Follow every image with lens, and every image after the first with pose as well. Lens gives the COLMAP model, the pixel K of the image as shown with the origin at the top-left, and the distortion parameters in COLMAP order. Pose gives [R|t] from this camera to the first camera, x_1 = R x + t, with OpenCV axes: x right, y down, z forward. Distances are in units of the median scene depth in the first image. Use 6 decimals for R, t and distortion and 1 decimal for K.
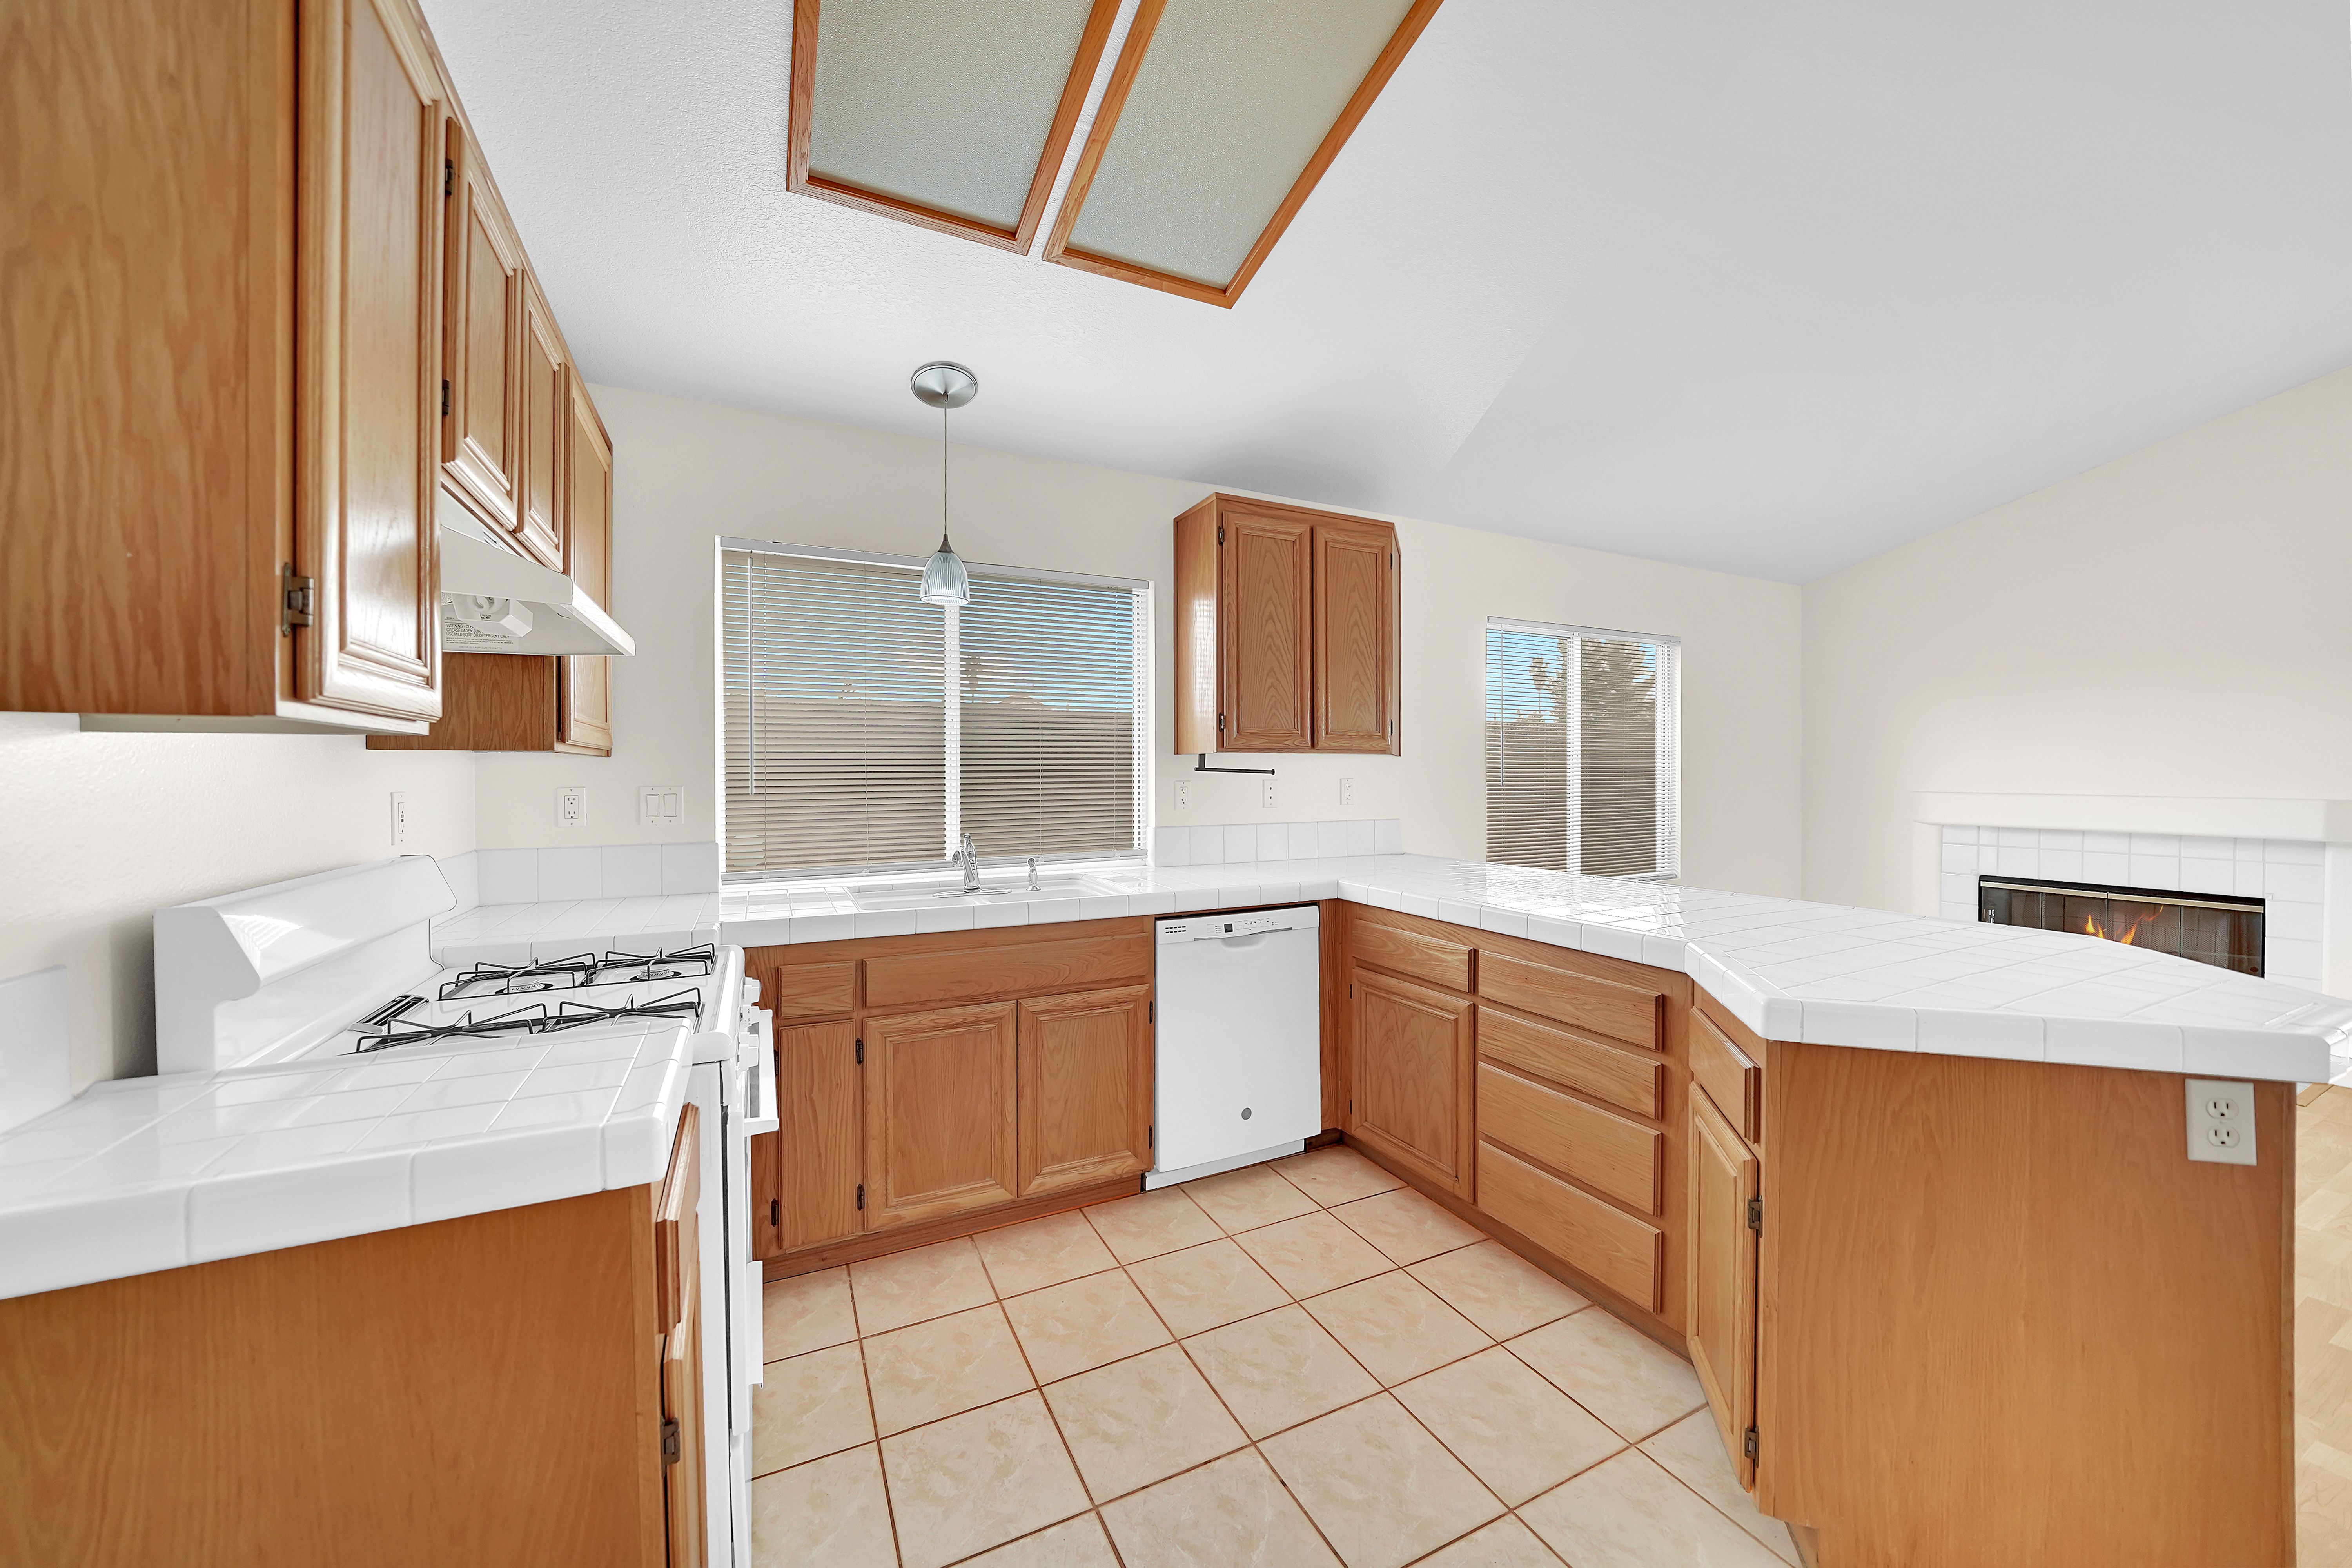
lens RADIAL K [[835.2, 0, 1161.9], [0, 835.2, 774.7], [0, 0, 1]] dist [-0.020873, 0.000098]
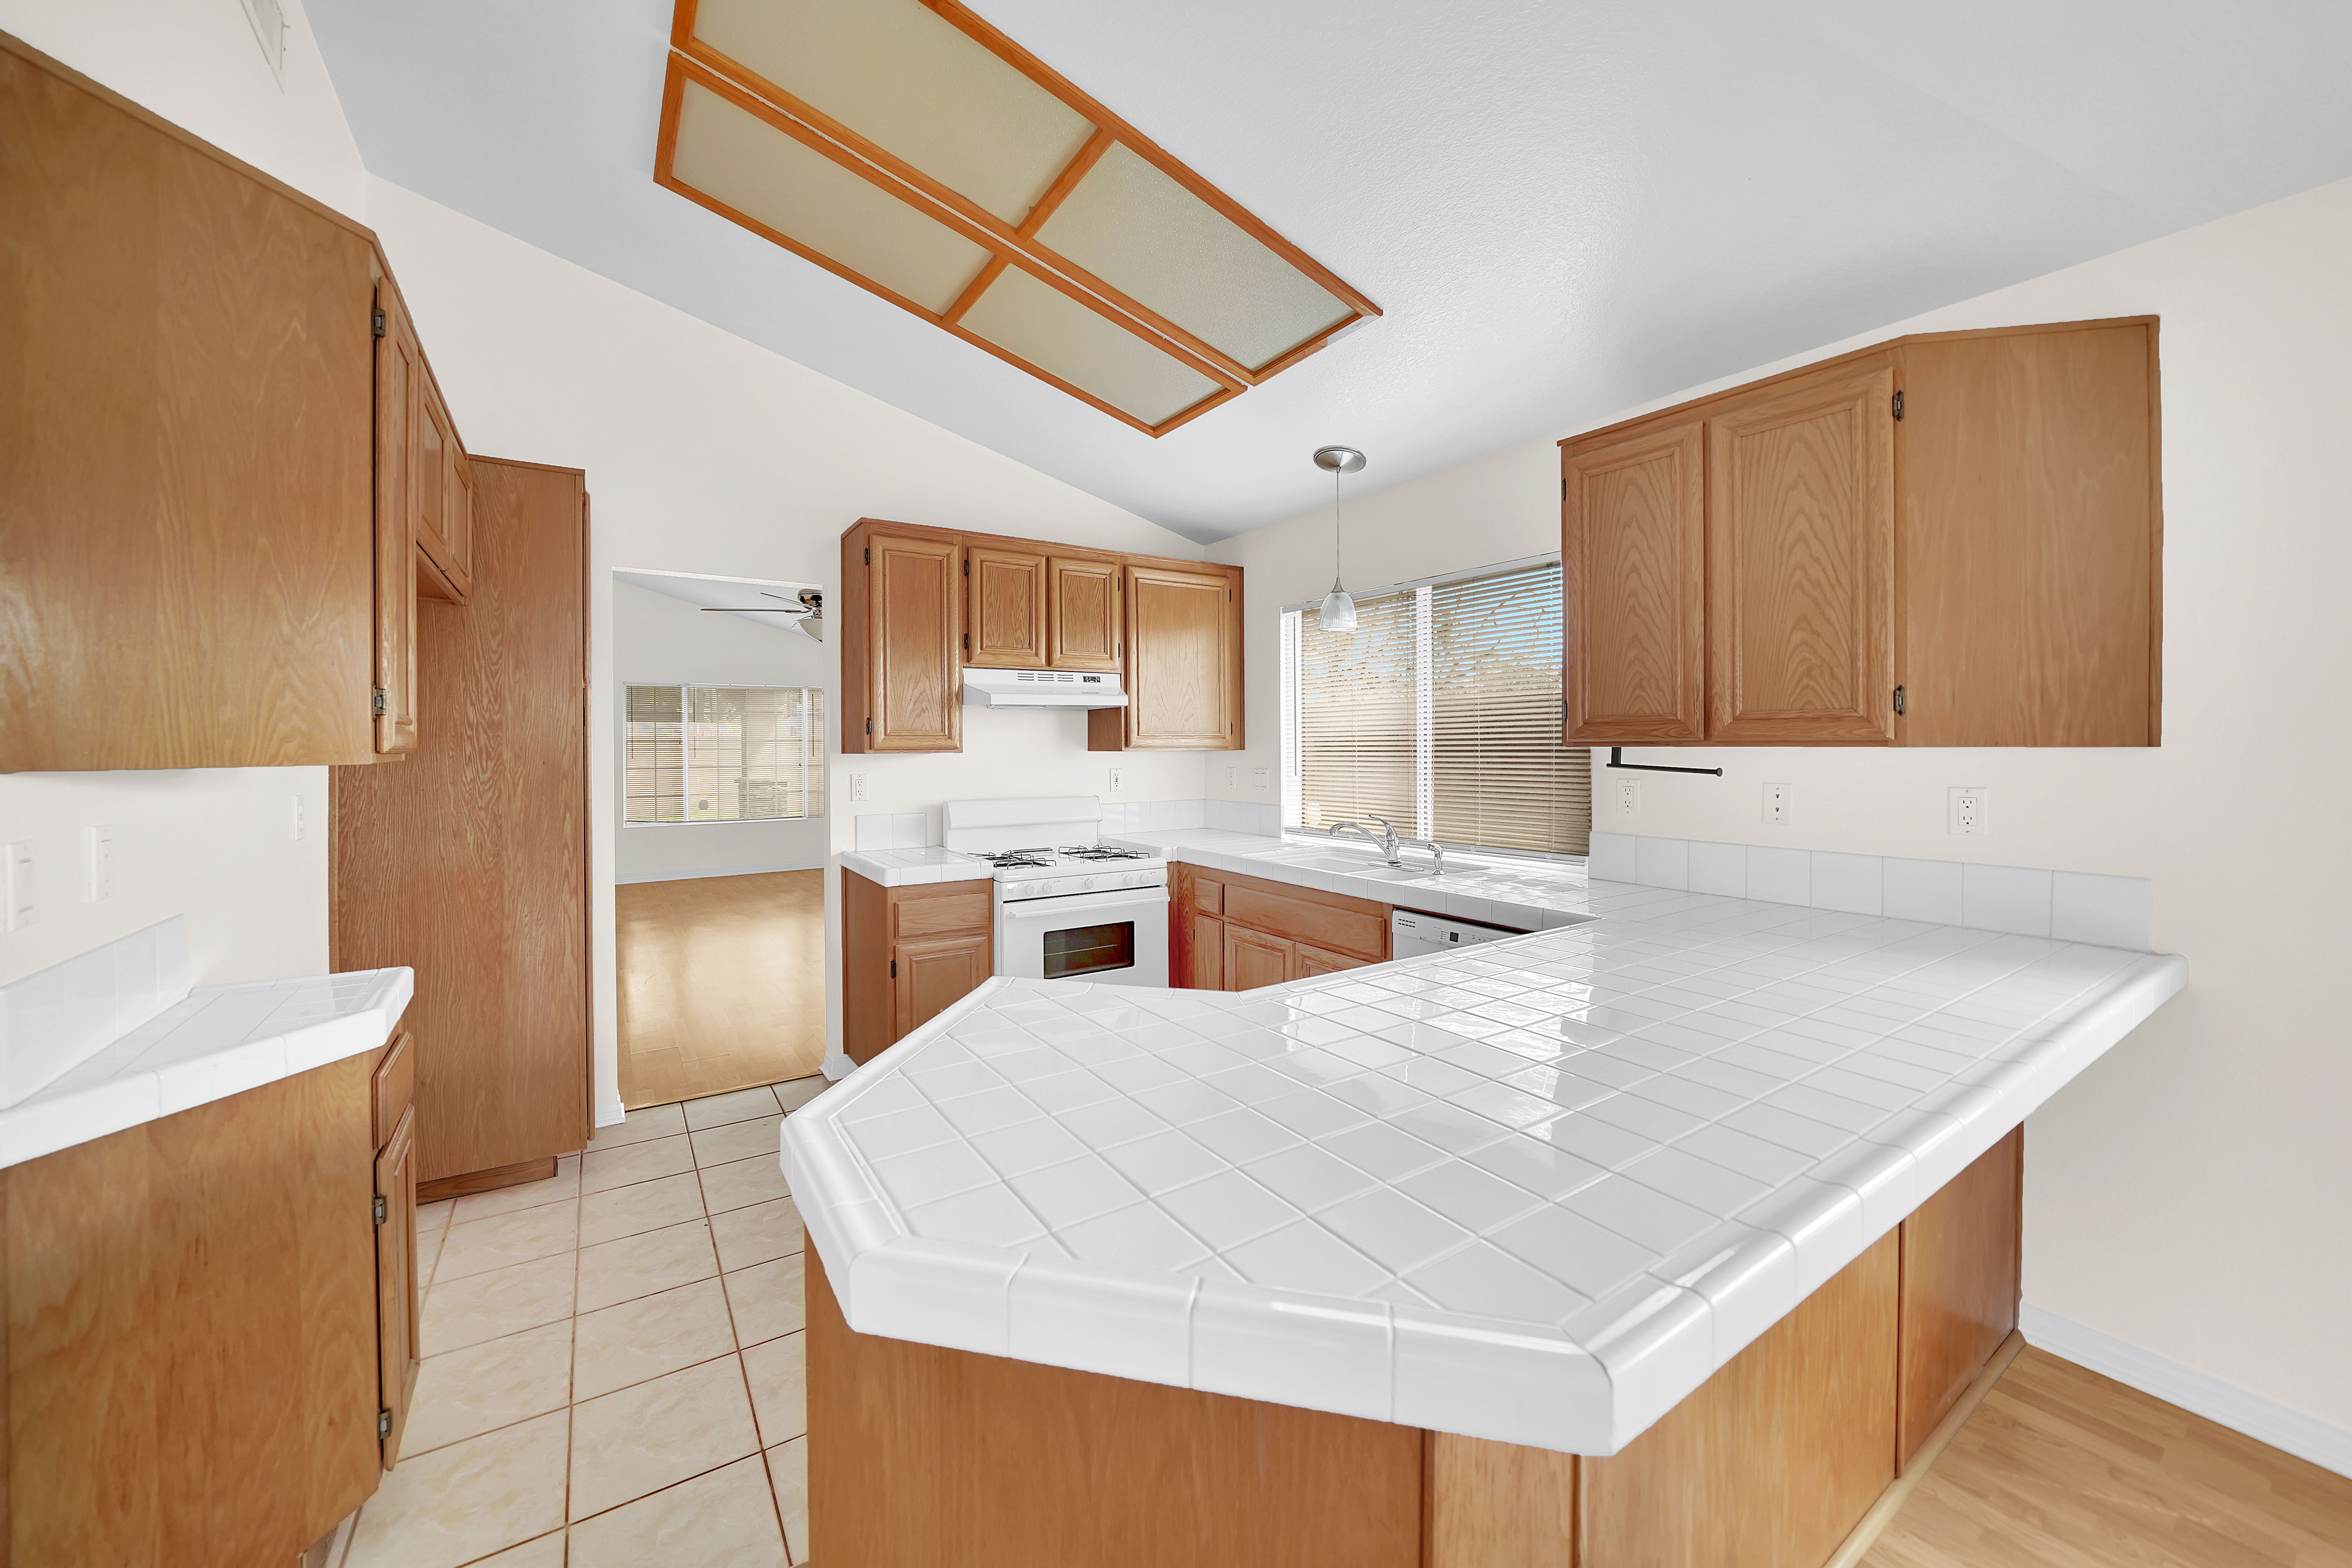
lens RADIAL K [[856.5, 0, 1171.4], [0, 856.5, 754.8], [0, 0, 1]] dist [-0.000294, -0.000034]
pose [[0.150268, 0.012705, -0.988564, 0.958456], [-0.004582, 0.999916, 0.012155, -0.030471], [0.988635, 0.002703, 0.150313, 0.527132]]
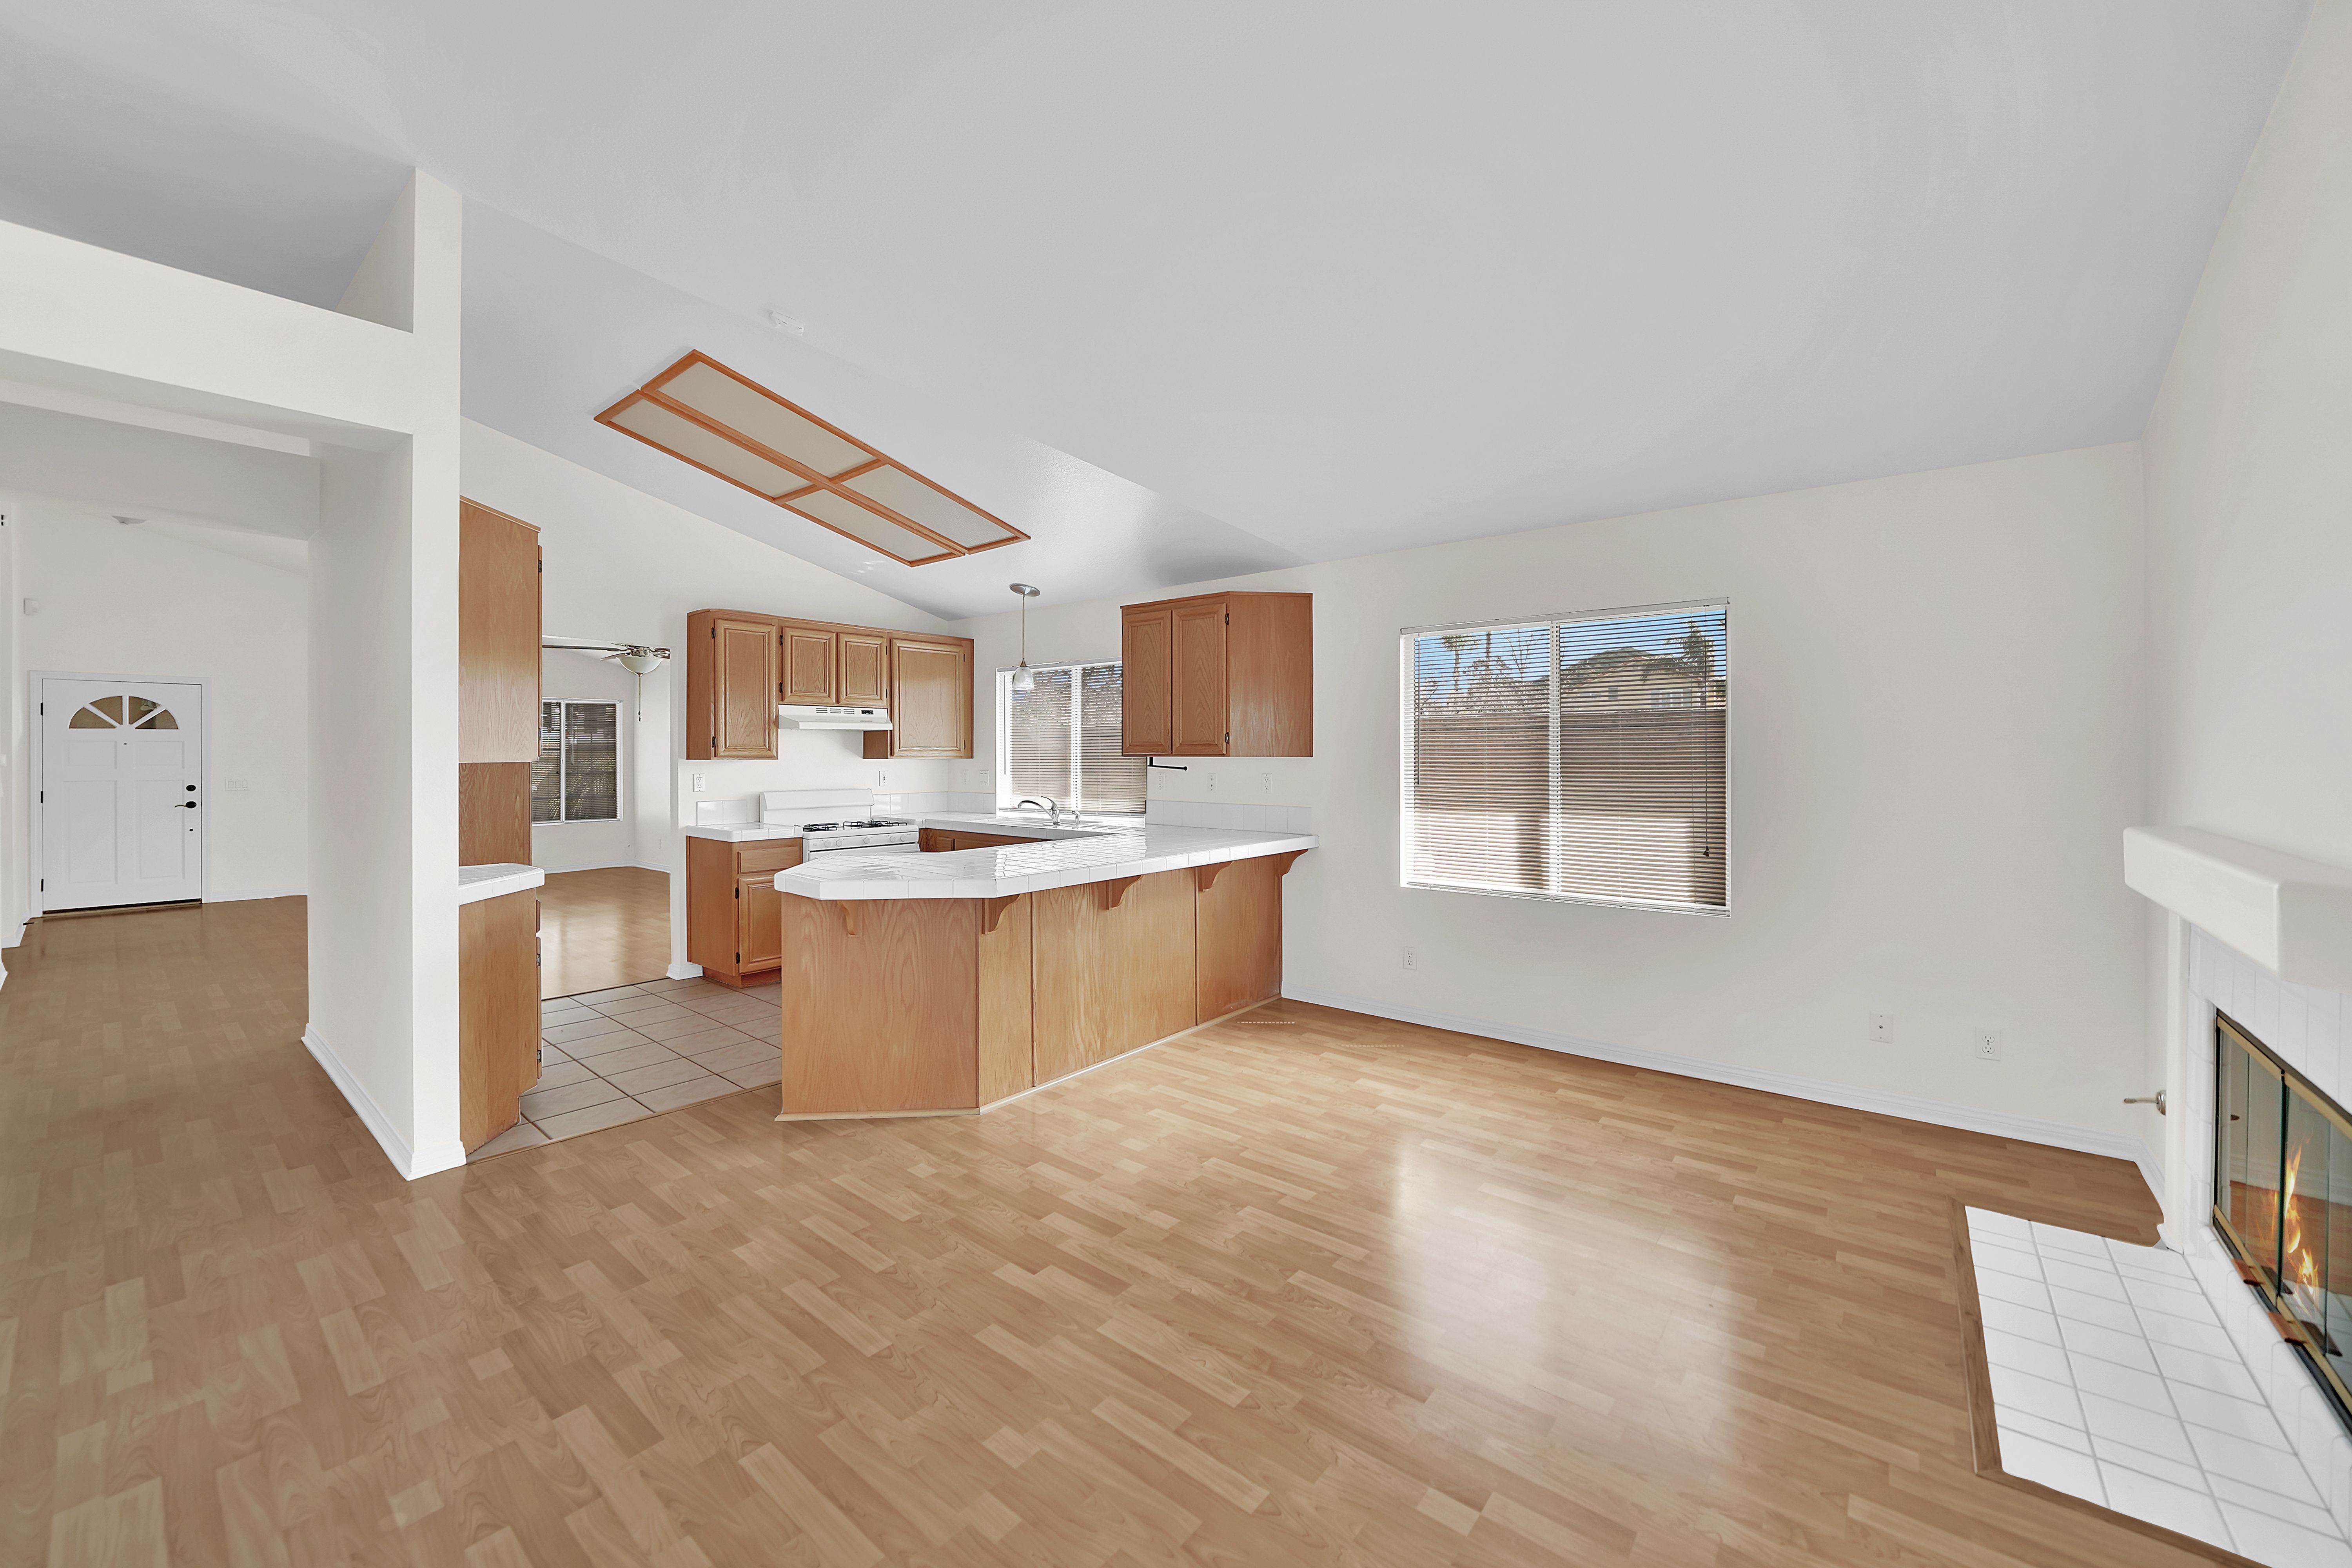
lens RADIAL K [[879.3, 0, 1234.3], [0, 879.3, 763.3], [0, 0, 1]] dist [-0.000313, -0.000045]
pose [[0.456735, 0.008476, -0.889562, 1.963975], [-0.008649, 0.999950, 0.005087, -0.027018], [0.889561, 0.005371, 0.456785, 0.417905]]
